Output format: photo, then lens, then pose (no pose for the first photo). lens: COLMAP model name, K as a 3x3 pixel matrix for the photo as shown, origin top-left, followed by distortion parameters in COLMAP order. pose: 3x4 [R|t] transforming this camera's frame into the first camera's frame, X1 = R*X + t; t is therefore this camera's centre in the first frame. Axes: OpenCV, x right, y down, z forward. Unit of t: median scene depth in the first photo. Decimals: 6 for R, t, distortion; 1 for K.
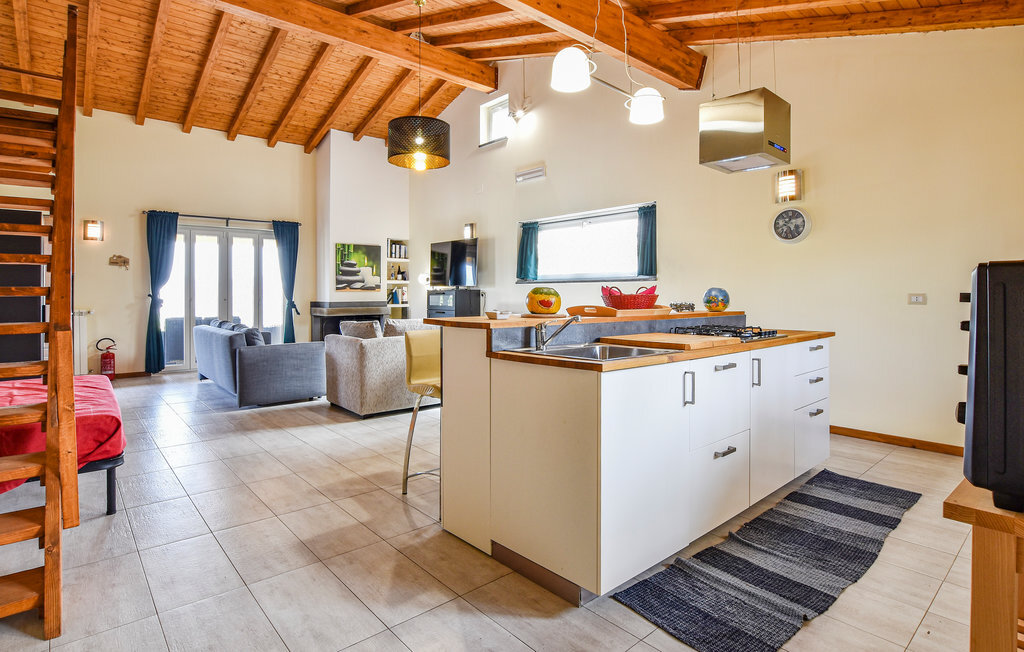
lens RADIAL K [[520.8, 0, 511.7], [0, 520.8, 314.7], [0, 0, 1]] dist [-0.000926, -0.000034]
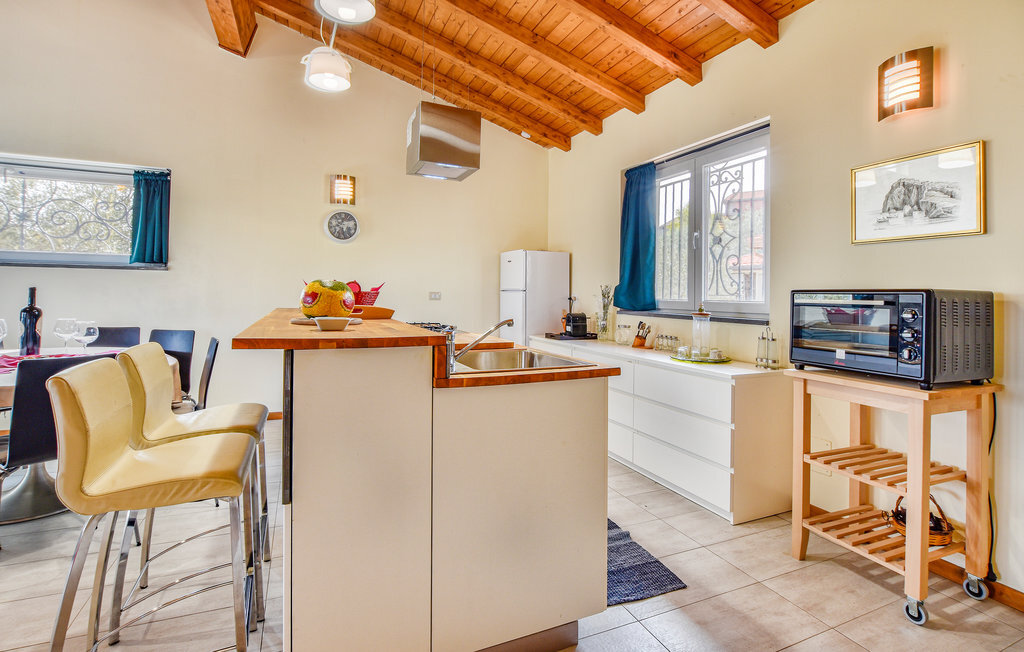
lens RADIAL K [[493.8, 0, 499.8], [0, 493.8, 297.0], [0, 0, 1]] dist [-0.002932, -0.000441]
pose [[0.322792, -0.004321, 0.946460, -0.294039], [0.022802, 0.999735, -0.003212, -0.015457], [-0.946195, 0.022618, 0.322805, 0.342687]]
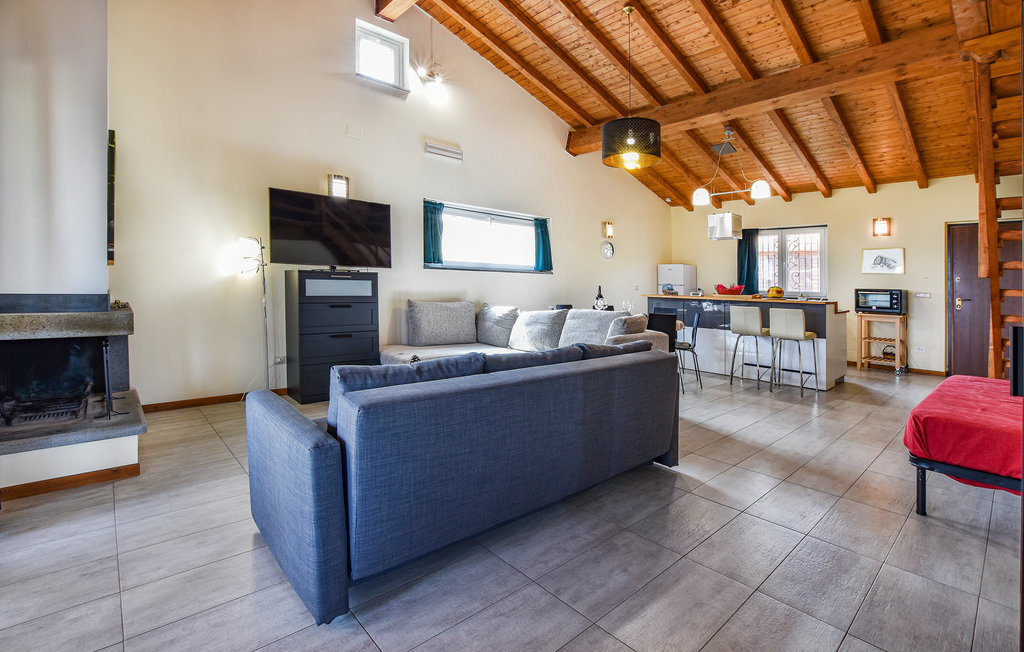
lens RADIAL K [[470.6, 0, 516.9], [0, 470.6, 284.2], [0, 0, 1]] dist [-0.024020, 0.000072]
pose [[-0.014913, -0.002351, 0.999886, -1.133812], [0.013908, 0.999900, 0.002558, -0.048086], [-0.999792, 0.013945, -0.014878, 1.255995]]
